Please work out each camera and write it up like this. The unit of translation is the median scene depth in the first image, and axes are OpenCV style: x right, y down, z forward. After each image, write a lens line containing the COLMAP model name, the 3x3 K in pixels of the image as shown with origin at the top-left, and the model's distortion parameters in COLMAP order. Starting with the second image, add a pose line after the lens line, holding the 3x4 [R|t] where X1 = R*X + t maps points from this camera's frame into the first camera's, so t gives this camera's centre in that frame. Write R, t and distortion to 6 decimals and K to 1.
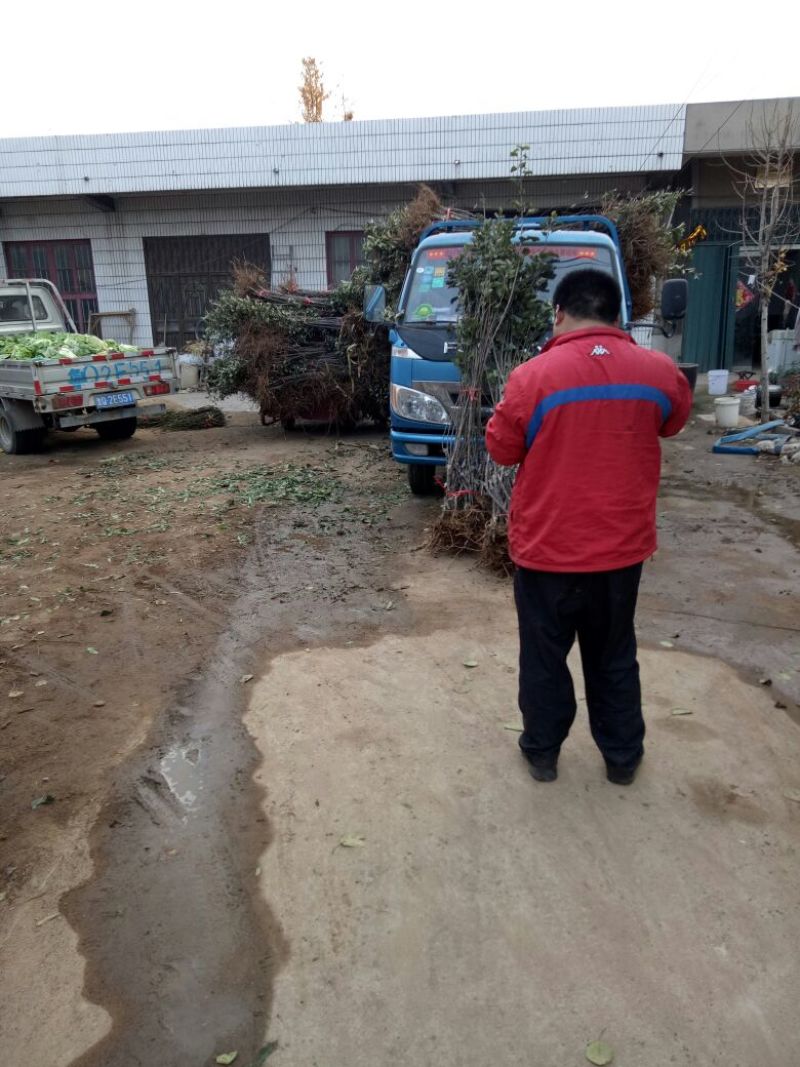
lens RADIAL K [[755.4, 0, 400.0], [0, 755.4, 533.5], [0, 0, 1]] dist [0.017476, -0.007265]
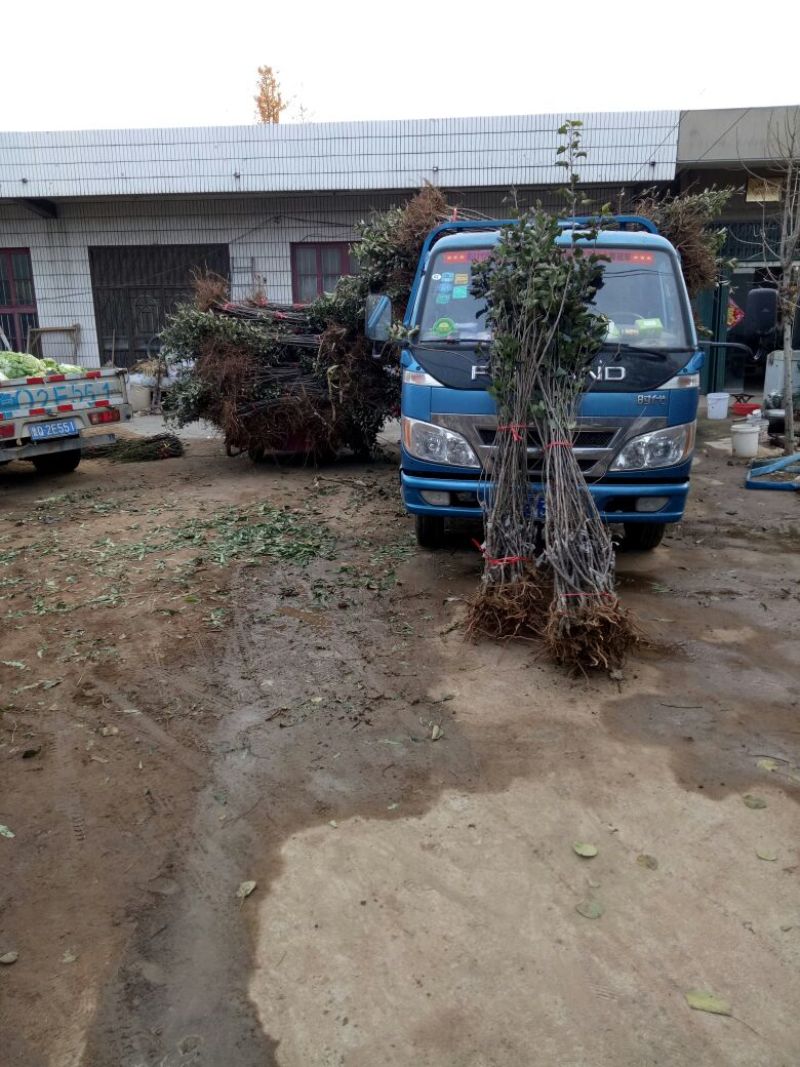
lens RADIAL K [[755.4, 0, 400.0], [0, 755.4, 533.5], [0, 0, 1]] dist [0.017476, -0.007265]
pose [[0.998114, -0.010635, 0.060458, -0.061397], [0.011980, 0.999688, -0.021927, -0.053953], [-0.060206, 0.022610, 0.997930, 0.192707]]
